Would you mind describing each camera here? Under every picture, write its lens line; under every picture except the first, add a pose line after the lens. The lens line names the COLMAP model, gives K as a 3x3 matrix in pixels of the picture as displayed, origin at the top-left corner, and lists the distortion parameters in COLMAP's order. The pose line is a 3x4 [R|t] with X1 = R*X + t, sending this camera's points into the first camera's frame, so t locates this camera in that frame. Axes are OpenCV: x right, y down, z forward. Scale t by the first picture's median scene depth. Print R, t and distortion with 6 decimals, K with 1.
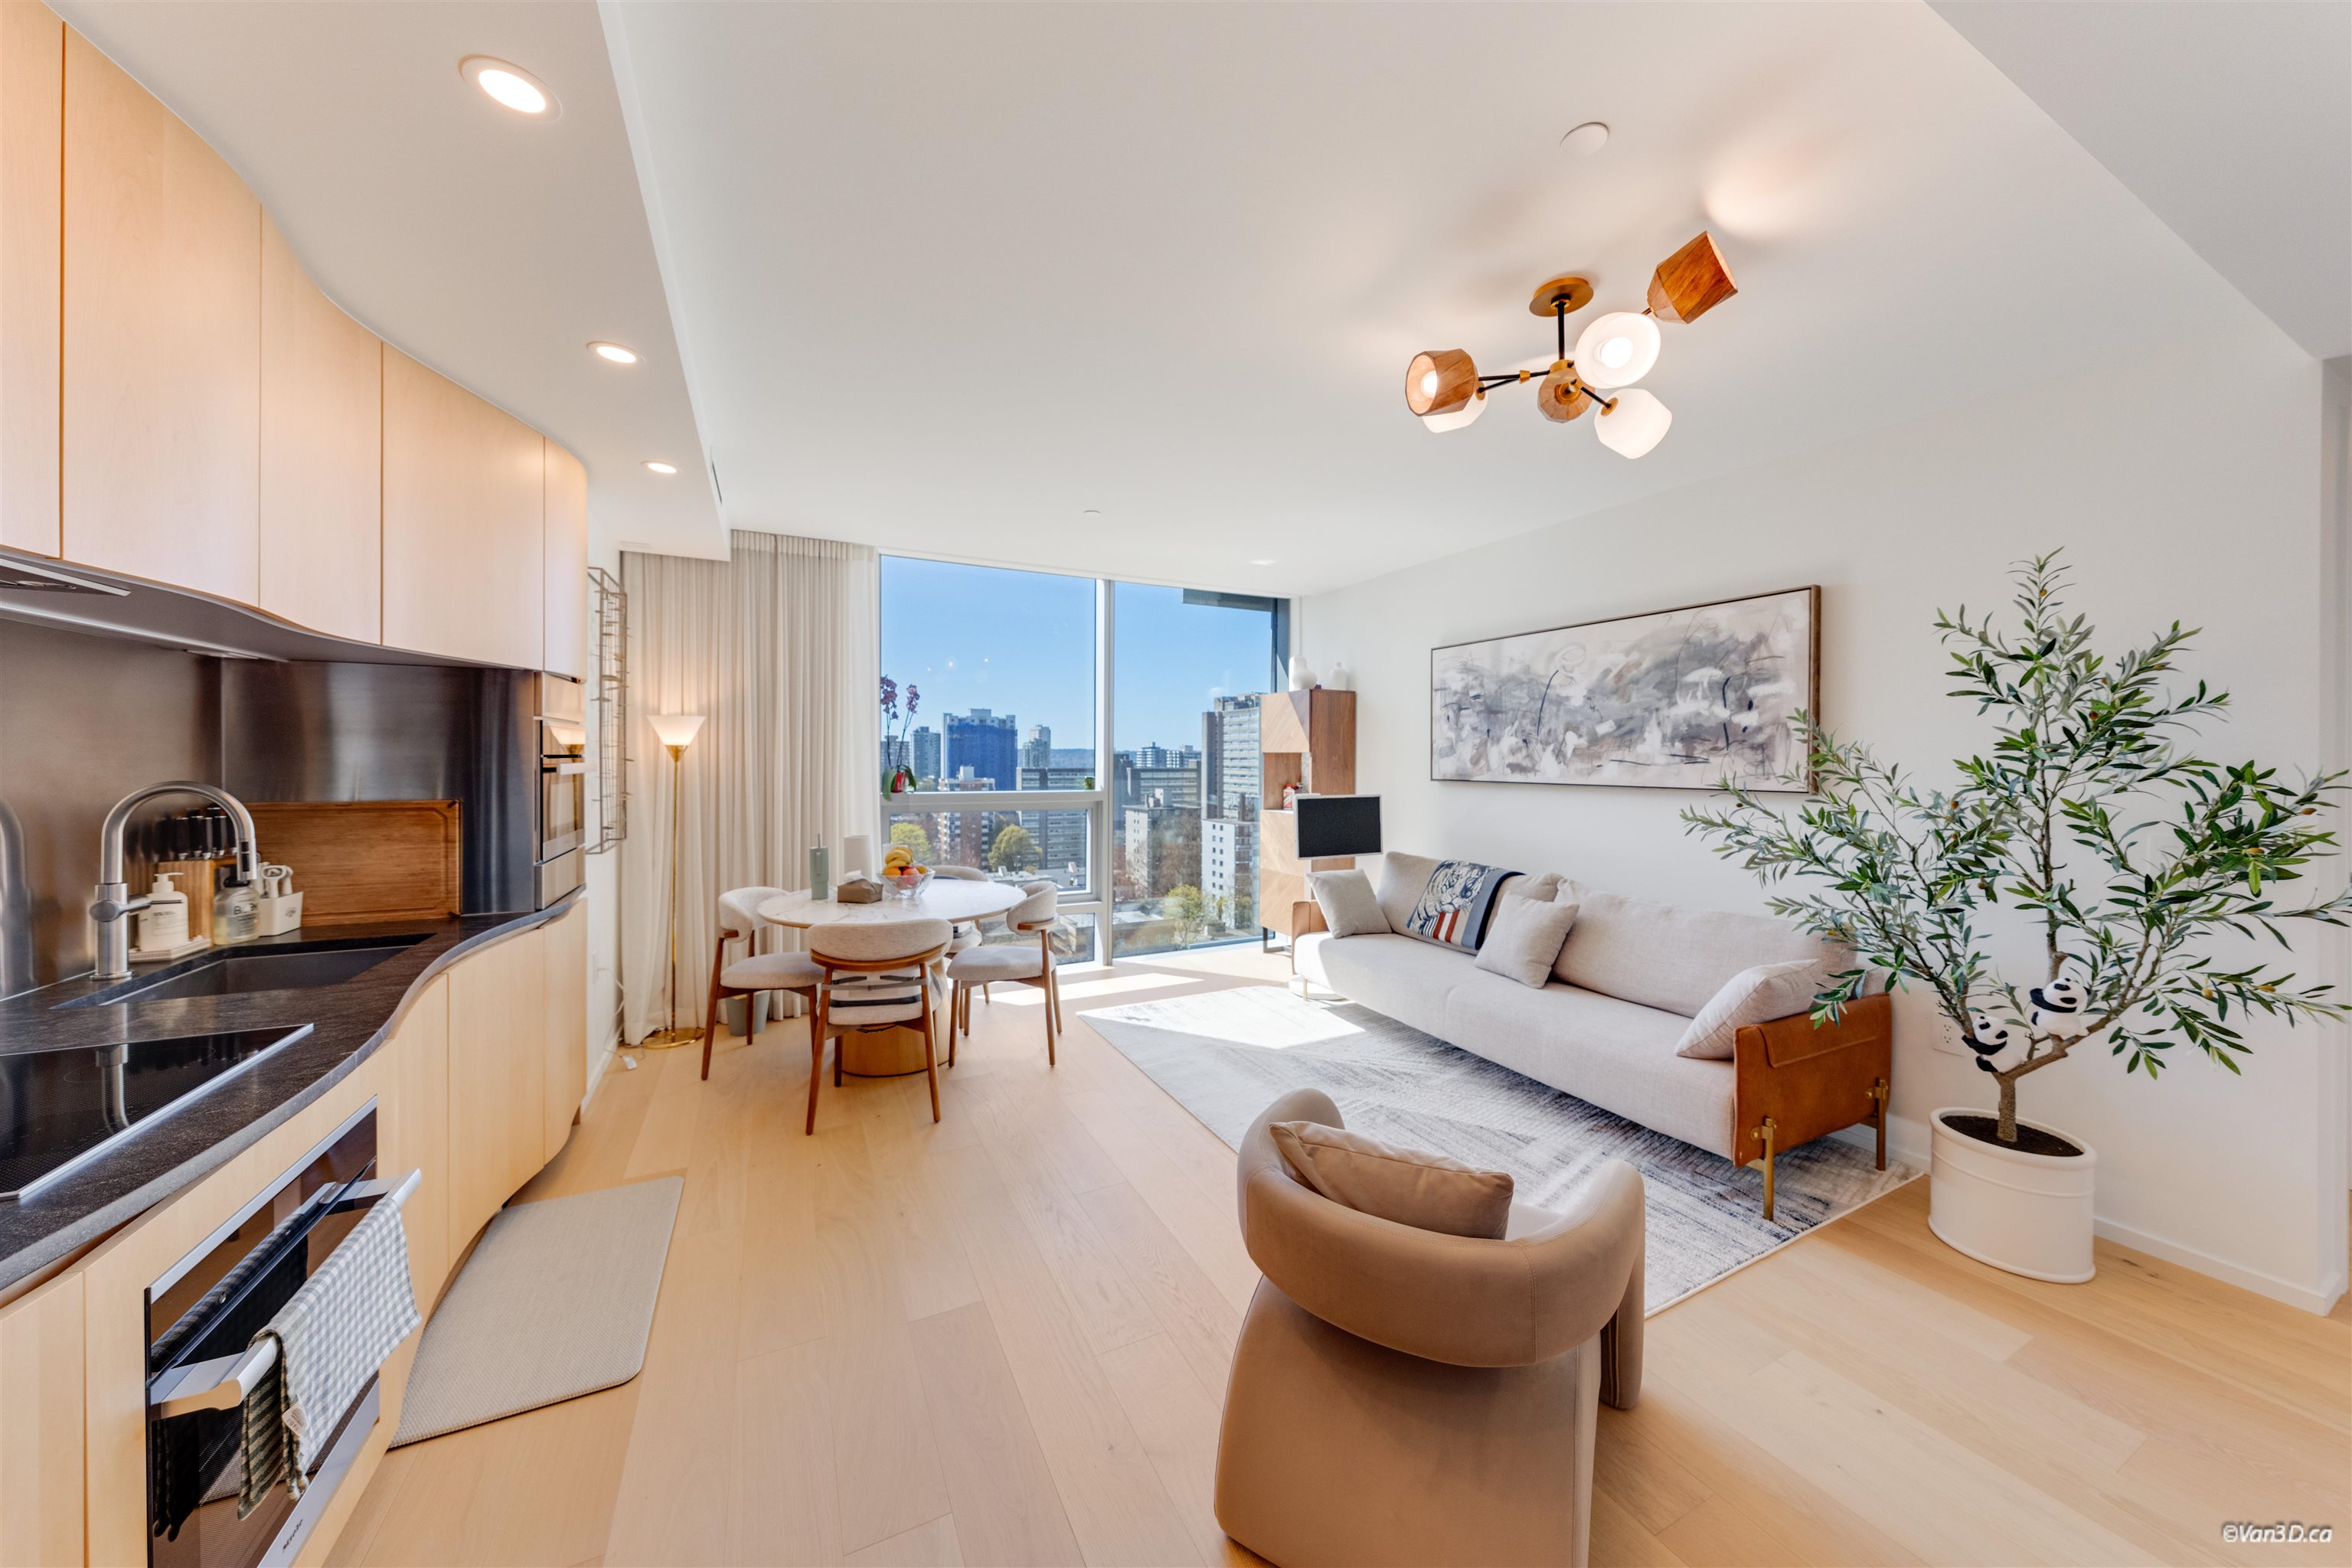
lens RADIAL K [[797.6, 0, 1179.1], [0, 797.6, 756.9], [0, 0, 1]] dist [0.001219, -0.000082]
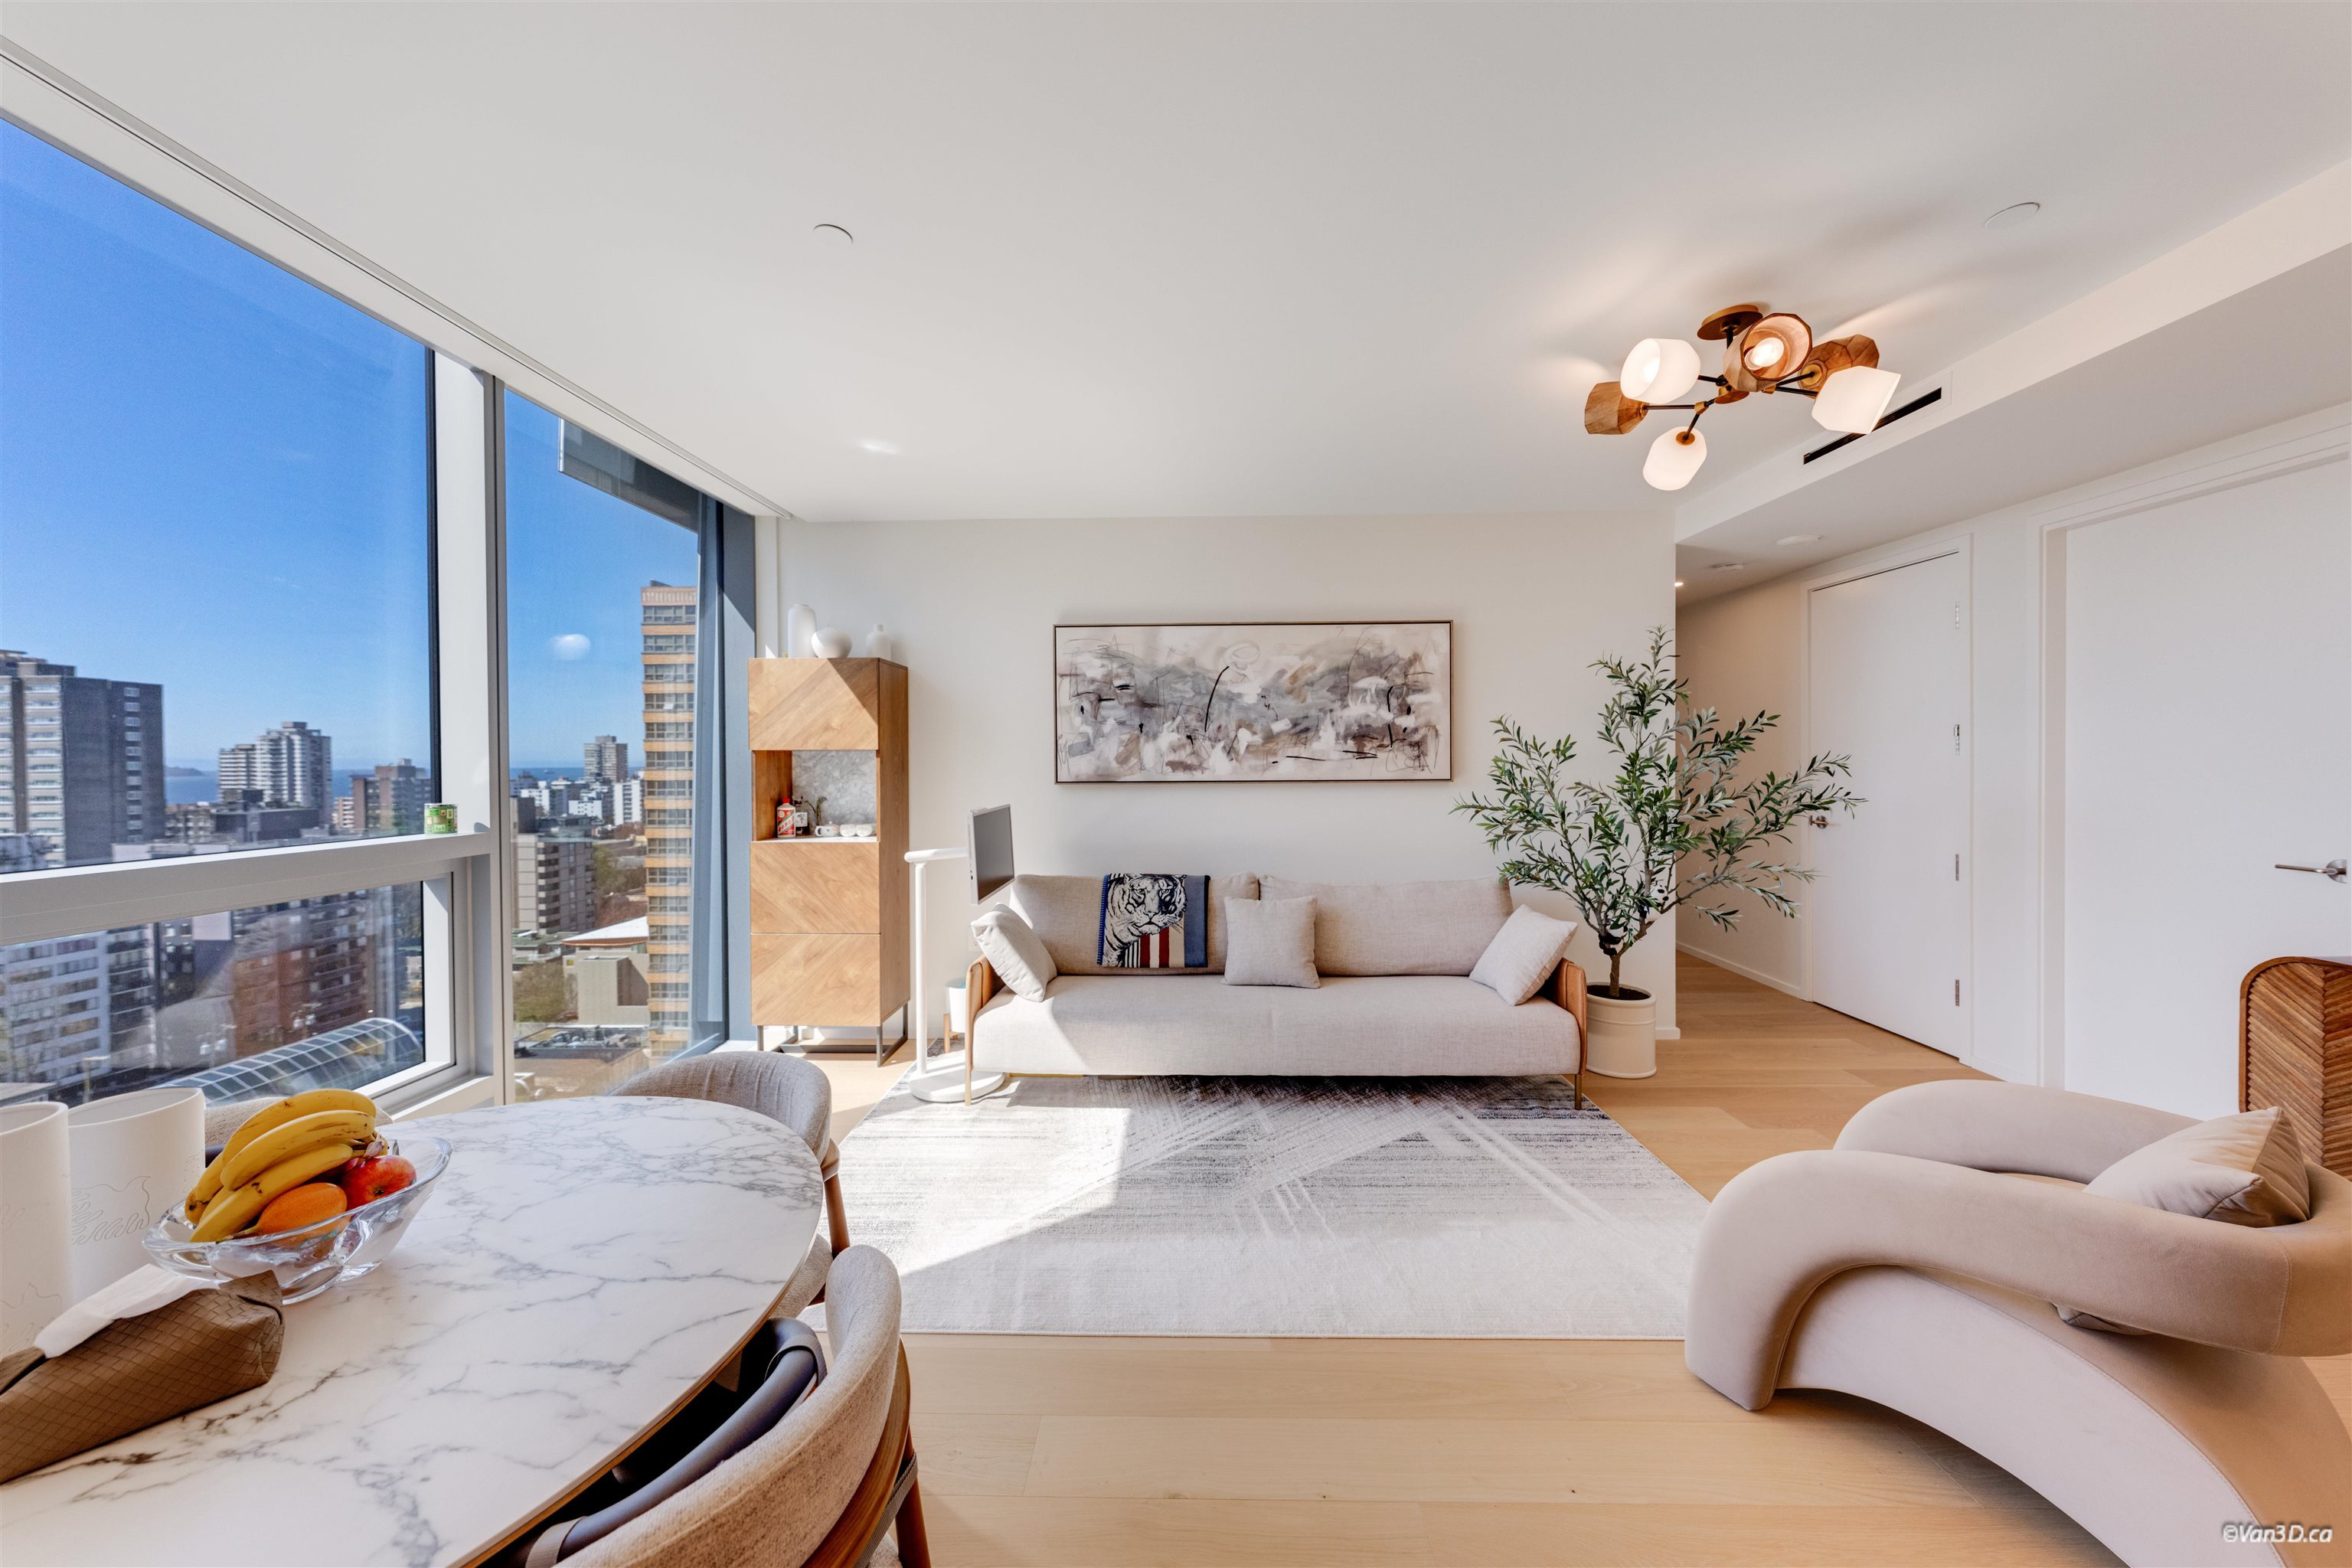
lens RADIAL K [[797.6, 0, 1183.8], [0, 797.6, 764.1], [0, 0, 1]] dist [0.001219, -0.000082]
pose [[0.469049, -0.013773, 0.883065, -0.425652], [0.007747, 0.999904, 0.011480, 0.000808], [-0.883138, 0.001456, 0.469111, 0.588860]]
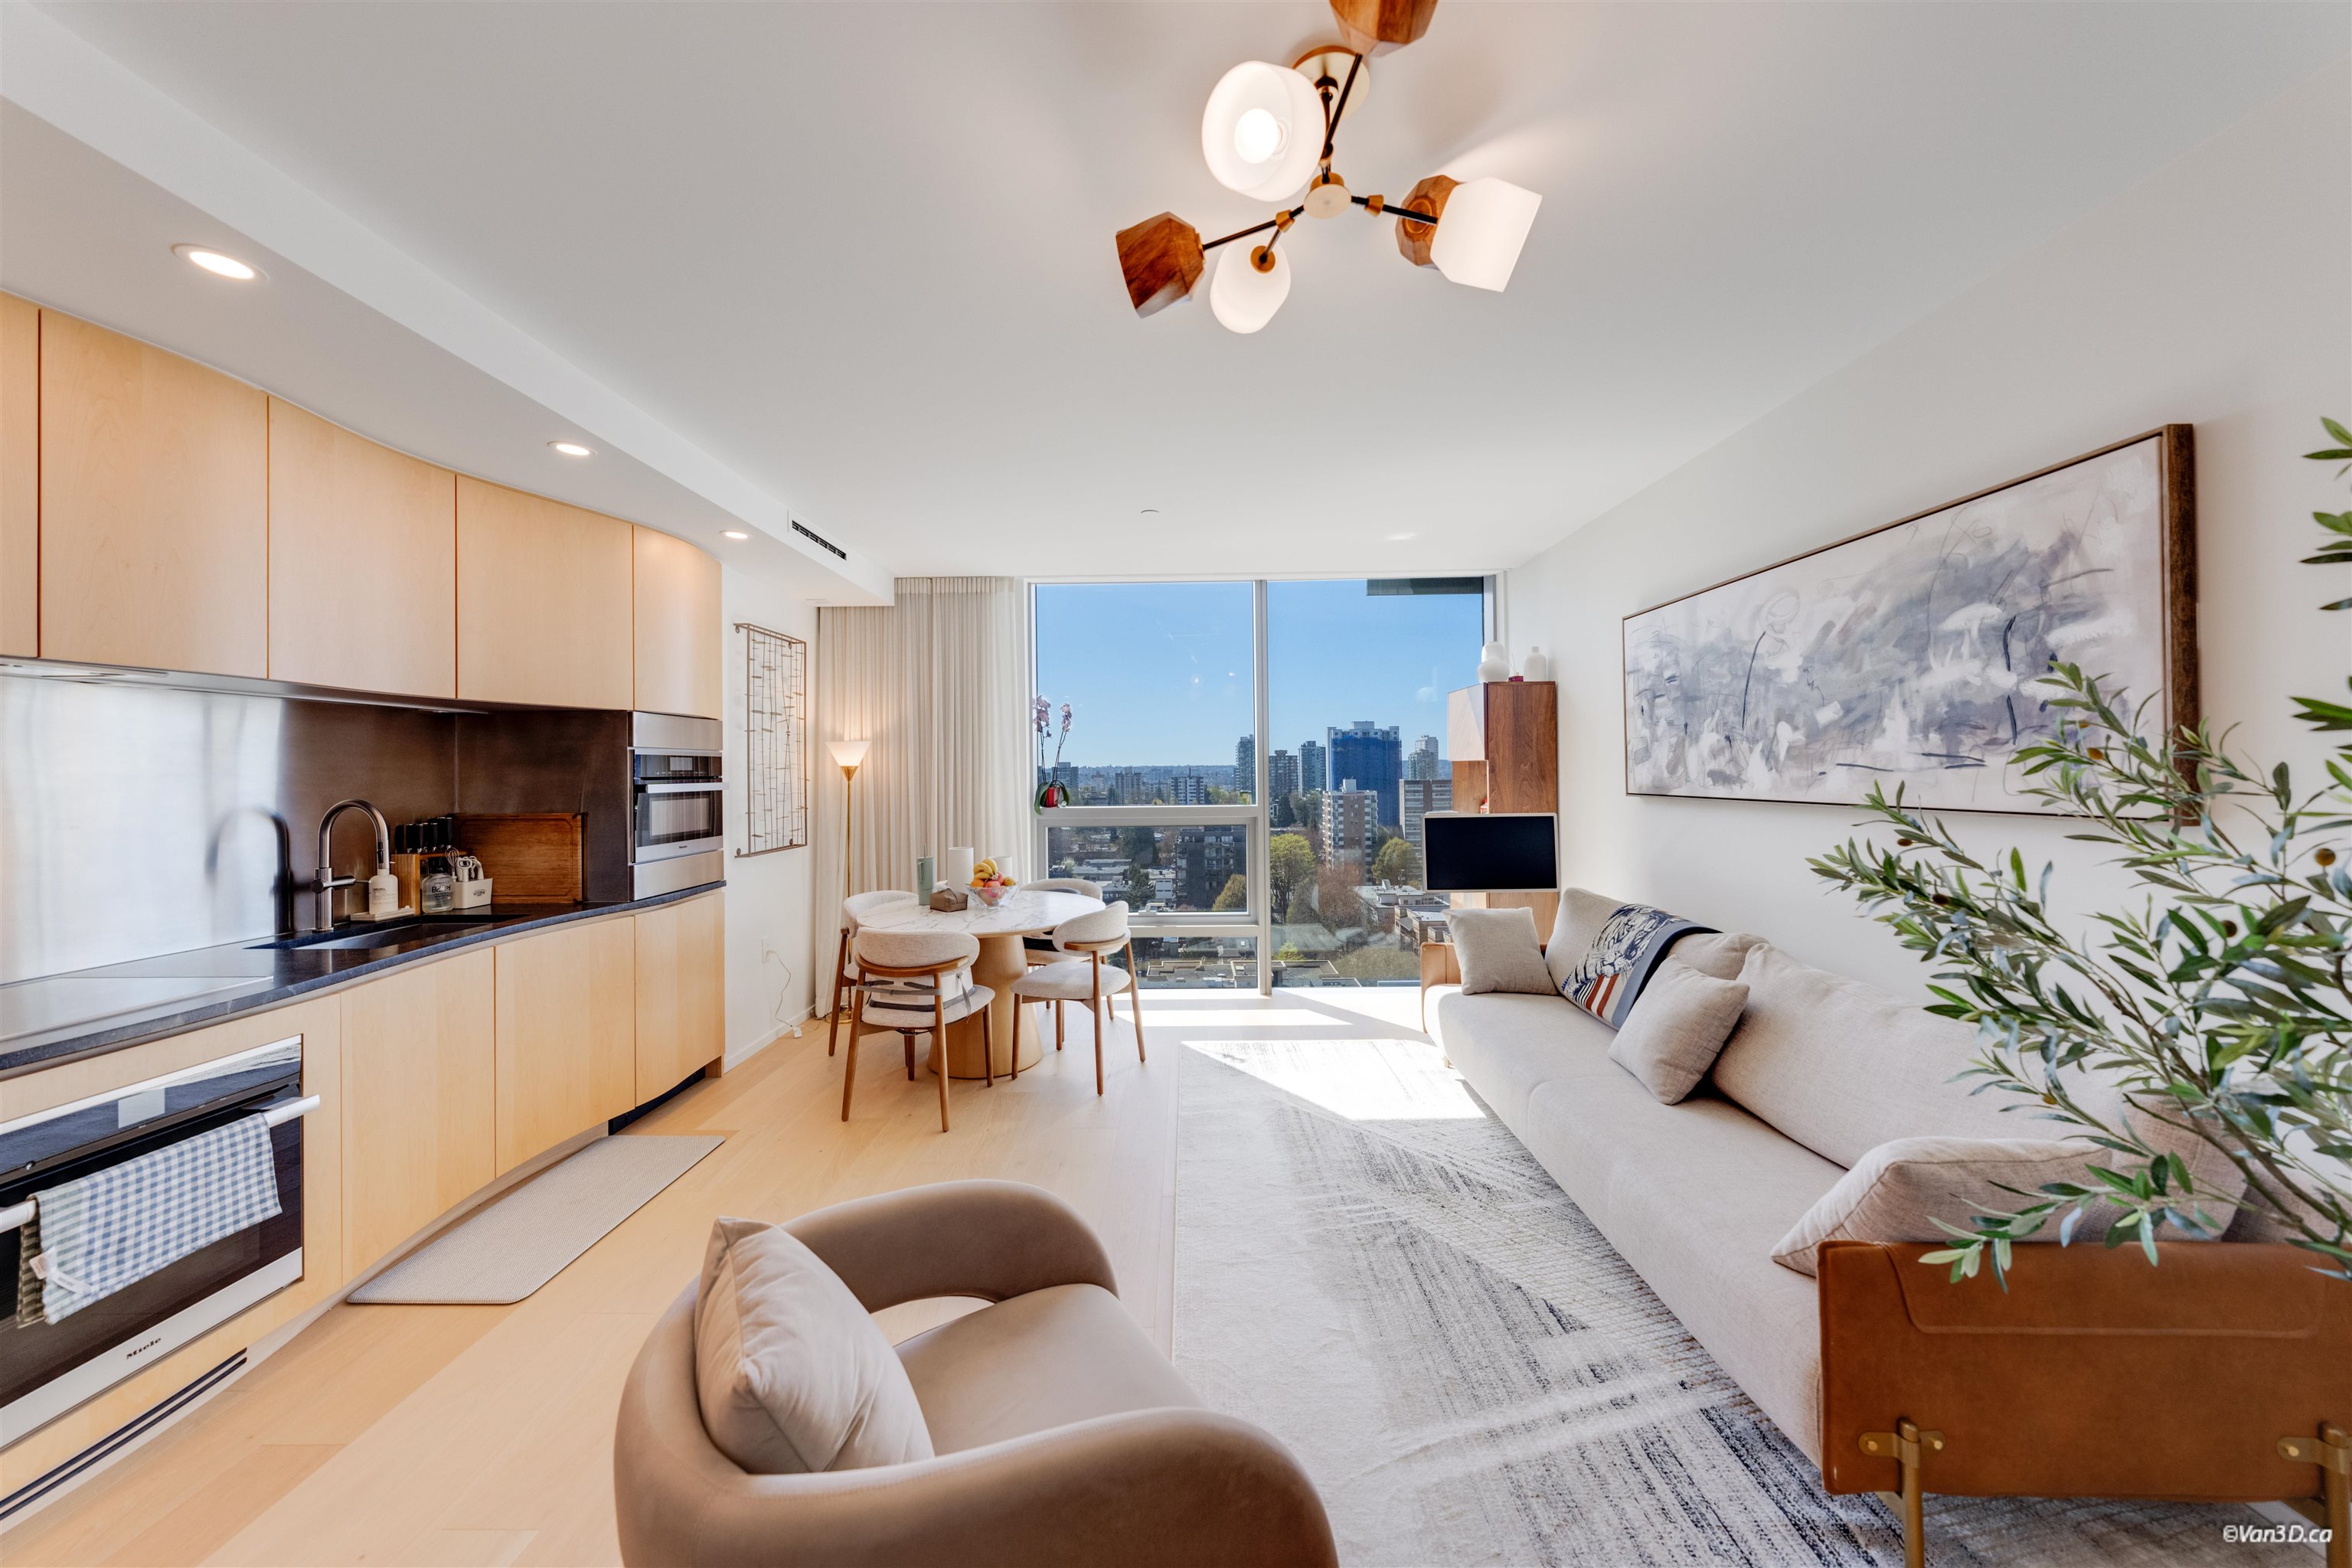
lens RADIAL K [[797.6, 0, 1177.1], [0, 797.6, 757.1], [0, 0, 1]] dist [0.001219, -0.000082]
pose [[0.887677, -0.023072, -0.459888, 0.343351], [0.016183, 0.999690, -0.018916, 0.001978], [0.460182, 0.009349, 0.887776, 0.175612]]
